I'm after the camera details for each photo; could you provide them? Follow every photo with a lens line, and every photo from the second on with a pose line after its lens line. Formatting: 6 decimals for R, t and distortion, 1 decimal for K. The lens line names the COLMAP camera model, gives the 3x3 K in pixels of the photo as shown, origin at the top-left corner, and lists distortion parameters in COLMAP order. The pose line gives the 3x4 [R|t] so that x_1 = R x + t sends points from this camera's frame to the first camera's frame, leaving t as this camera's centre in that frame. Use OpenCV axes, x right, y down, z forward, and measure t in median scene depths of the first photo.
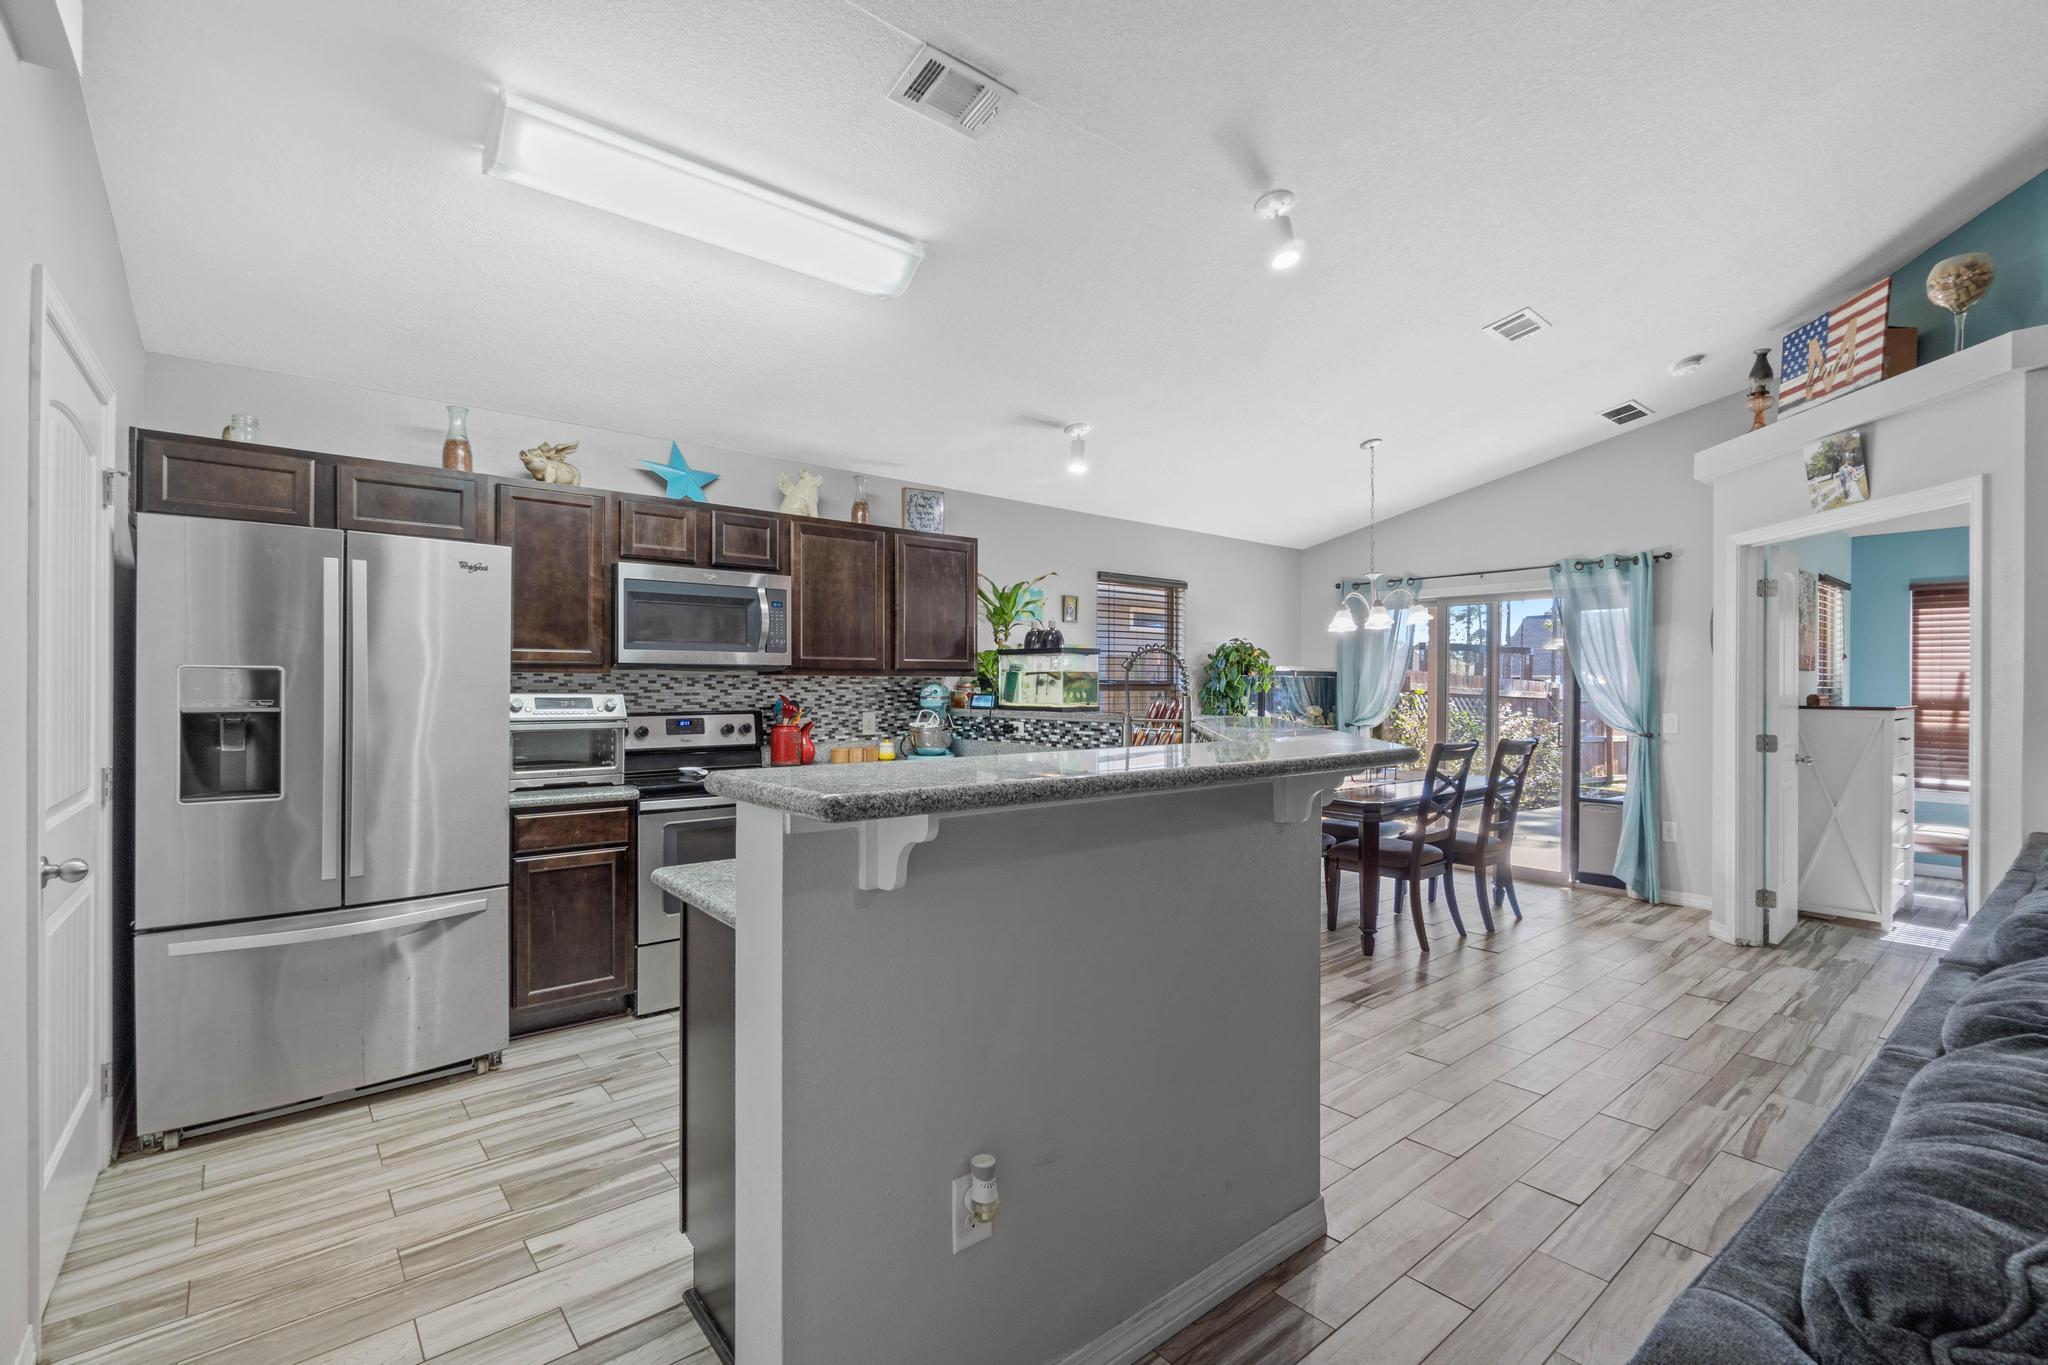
lens RADIAL K [[896.8, 0, 1017.6], [0, 896.8, 691.9], [0, 0, 1]] dist [-0.002614, -0.000460]
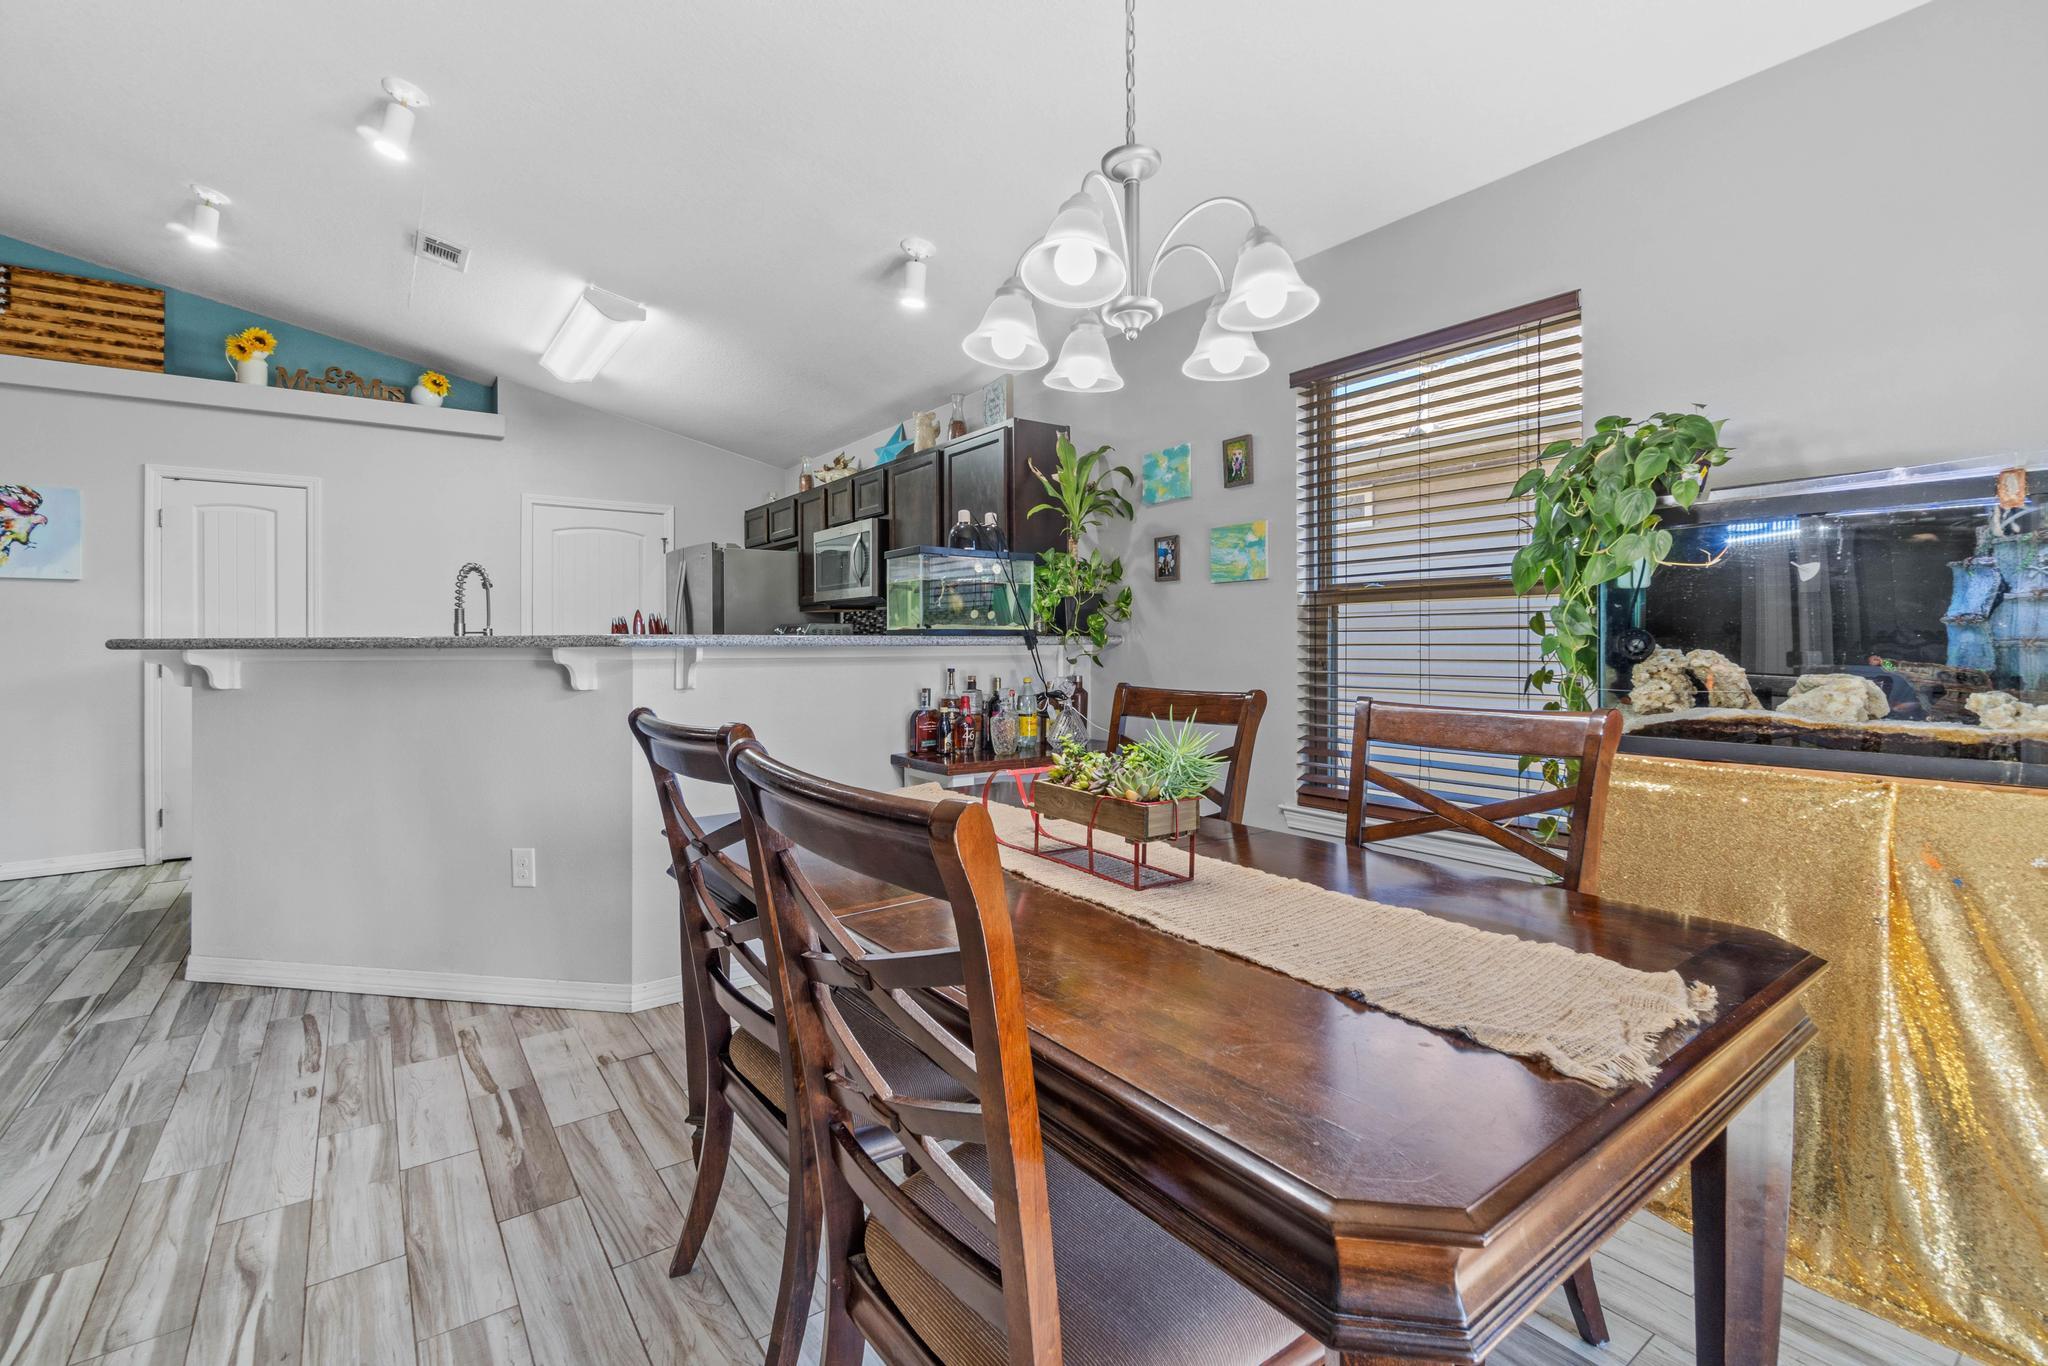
lens RADIAL K [[903.3, 0, 996.8], [0, 903.3, 632.0], [0, 0, 1]] dist [-0.002135, -0.000516]
pose [[-0.072501, -0.014775, -0.997259, 0.989606], [-0.003260, 0.999888, -0.014577, 0.035875], [0.997363, 0.002195, -0.072542, 1.397026]]
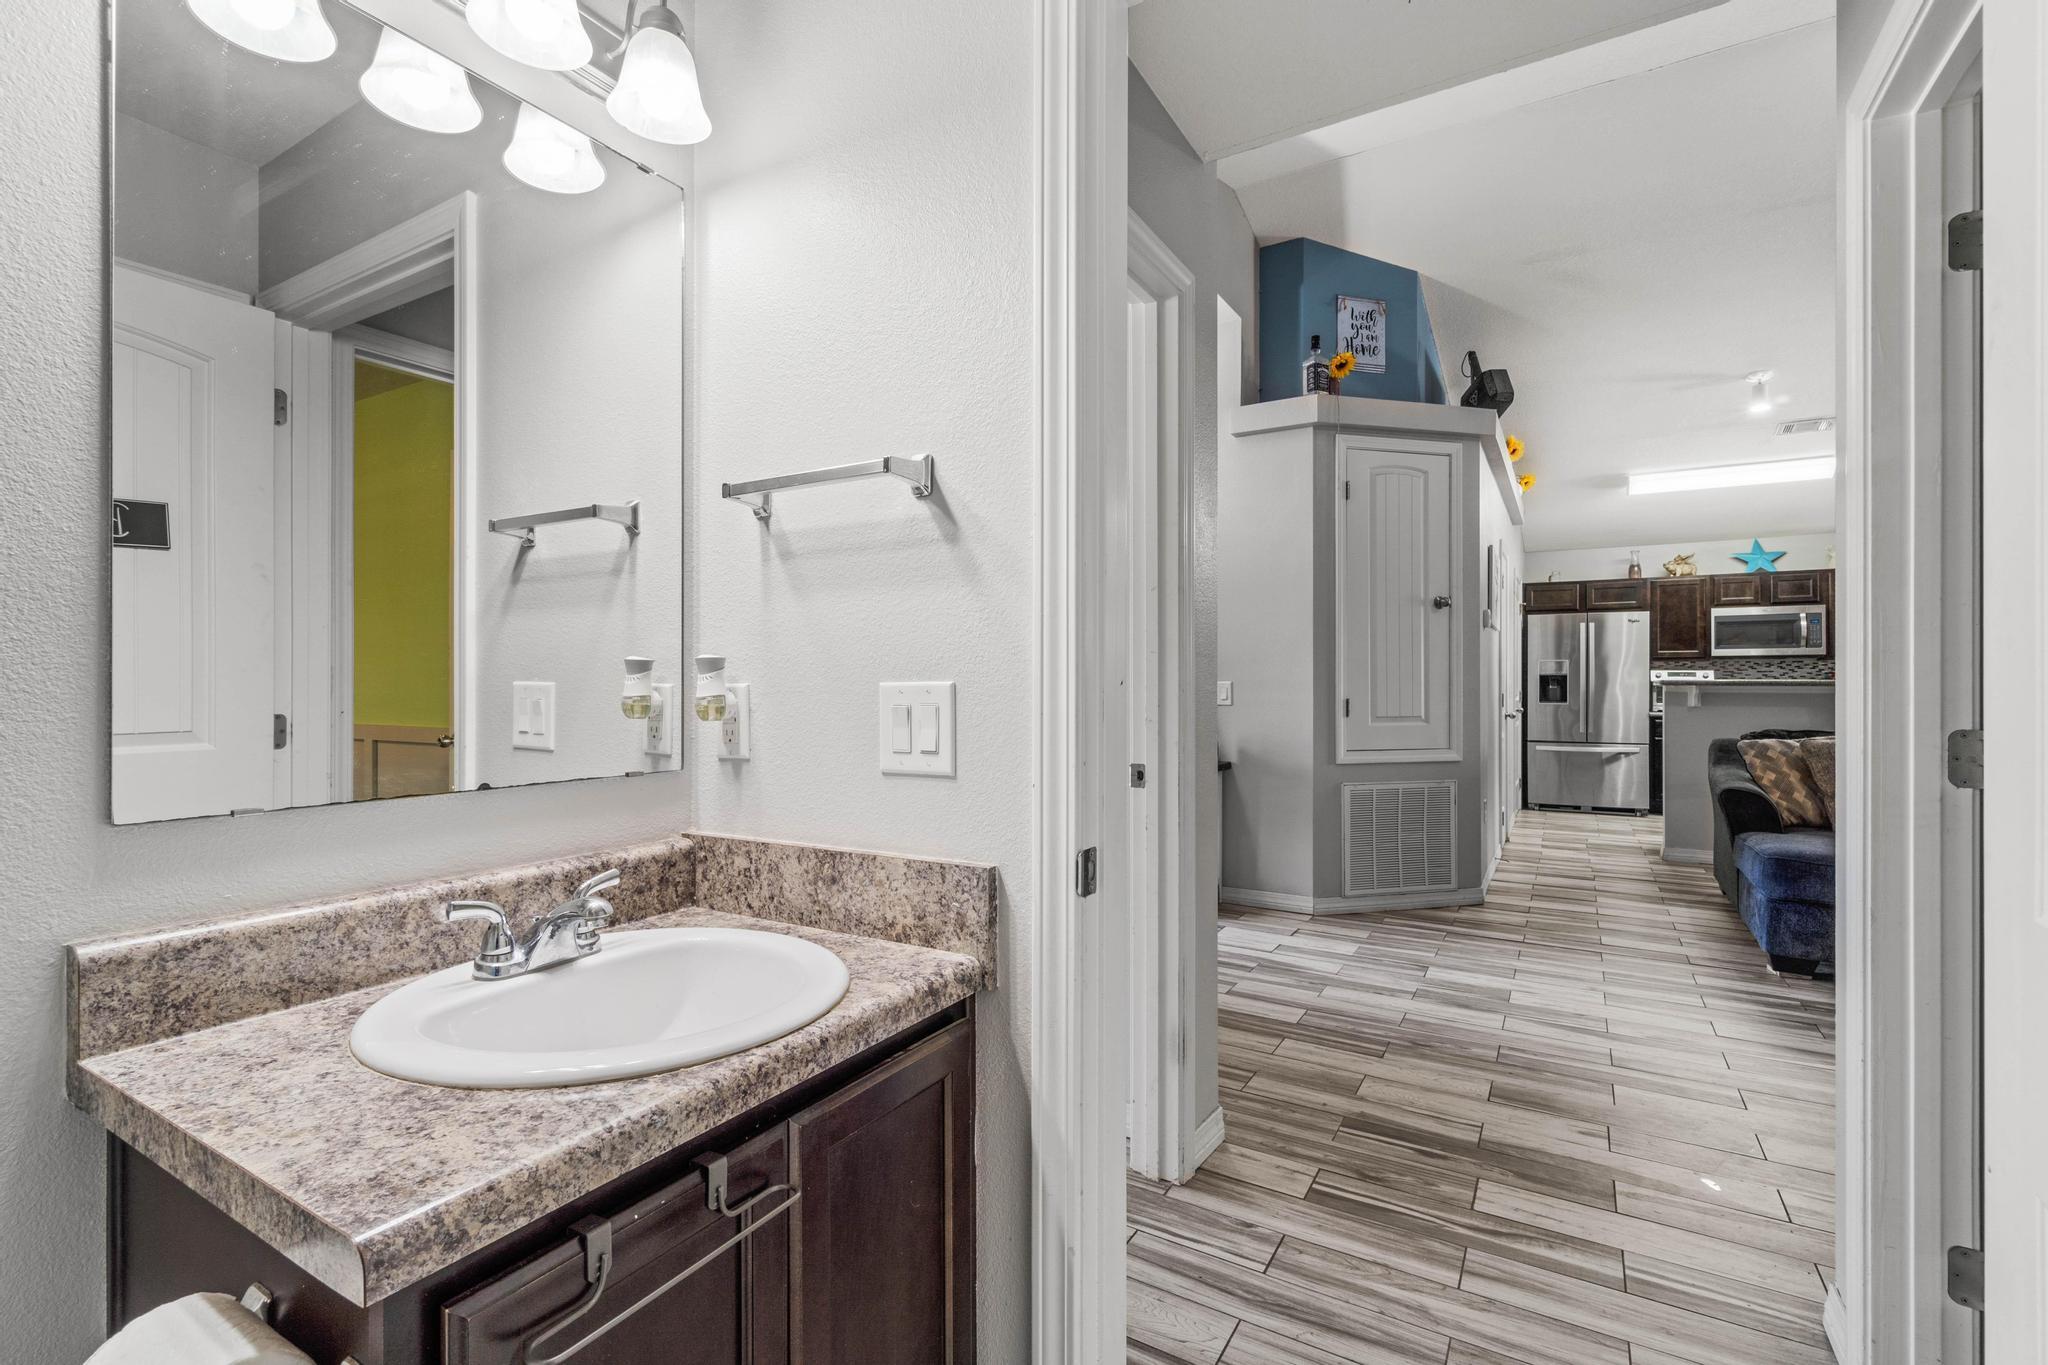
lens RADIAL K [[924.6, 0, 1020.1], [0, 924.6, 673.5], [0, 0, 1]] dist [0.011459, 0.000022]
pose [[0.332473, -0.012786, -0.943026, 1.090827], [-0.007865, 0.999836, -0.016329, 0.058410], [0.943080, 0.012846, 0.332318, -1.280806]]
